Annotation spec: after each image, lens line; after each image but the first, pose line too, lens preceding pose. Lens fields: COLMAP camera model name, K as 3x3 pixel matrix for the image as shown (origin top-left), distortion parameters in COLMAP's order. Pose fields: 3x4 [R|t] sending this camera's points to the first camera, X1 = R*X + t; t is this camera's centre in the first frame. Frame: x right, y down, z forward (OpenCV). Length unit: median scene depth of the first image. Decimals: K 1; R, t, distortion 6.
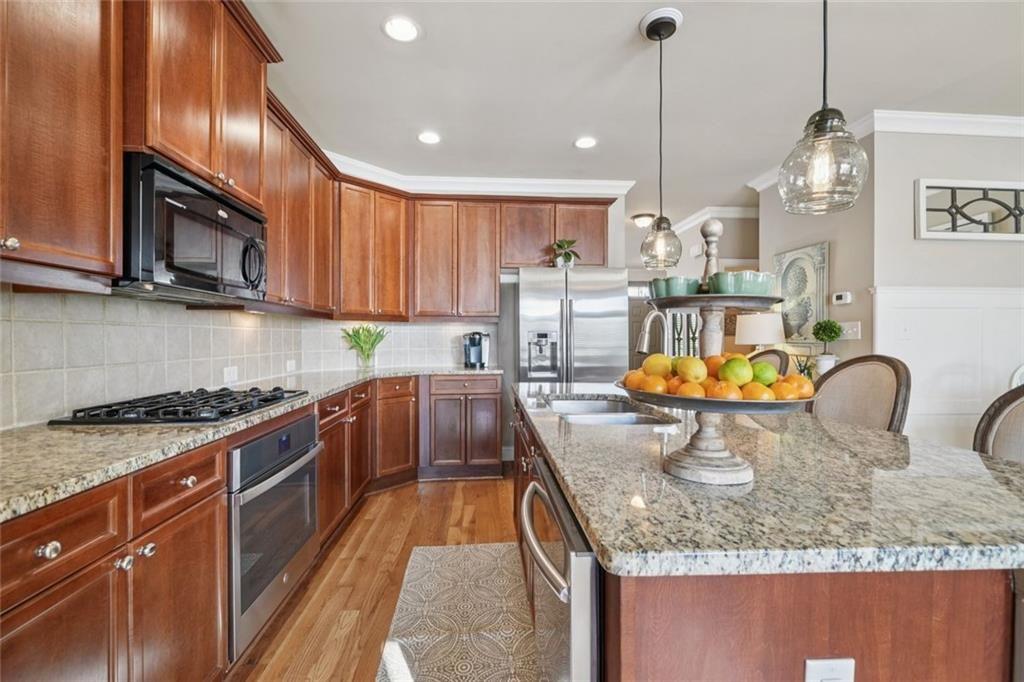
lens RADIAL K [[444.1, 0, 512.0], [0, 444.1, 335.6], [0, 0, 1]] dist [0.001964, -0.000817]
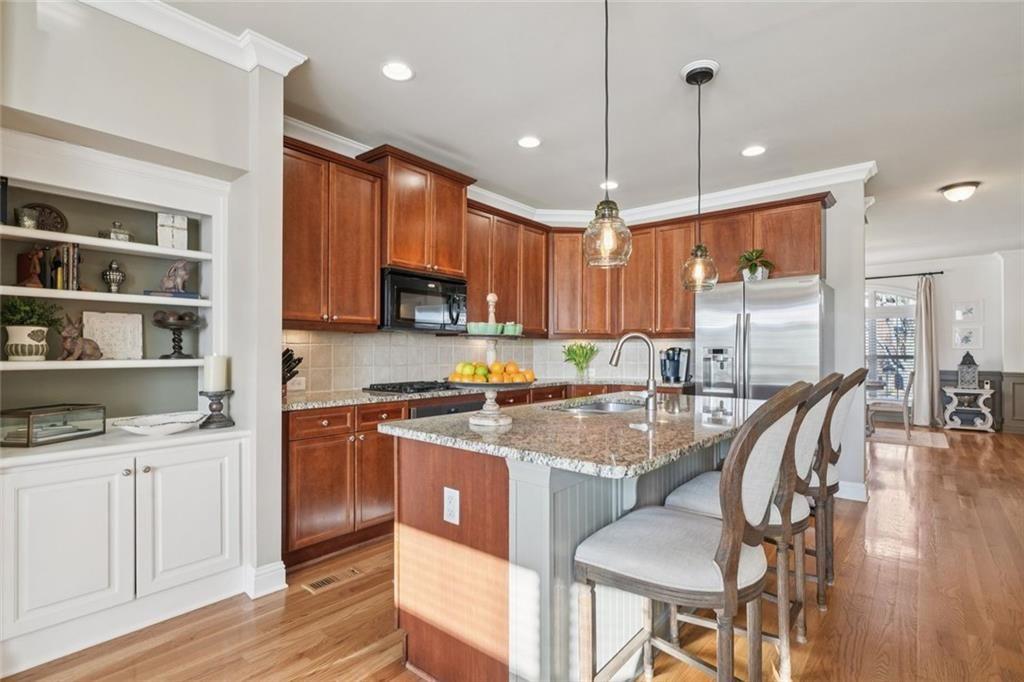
lens RADIAL K [[488.9, 0, 510.4], [0, 488.9, 343.8], [0, 0, 1]] dist [-0.004980, -0.000255]
pose [[0.726140, -0.008758, -0.687492, 0.487378], [0.000520, 0.999926, -0.012189, -0.003456], [0.687547, 0.008494, 0.726090, -0.123373]]
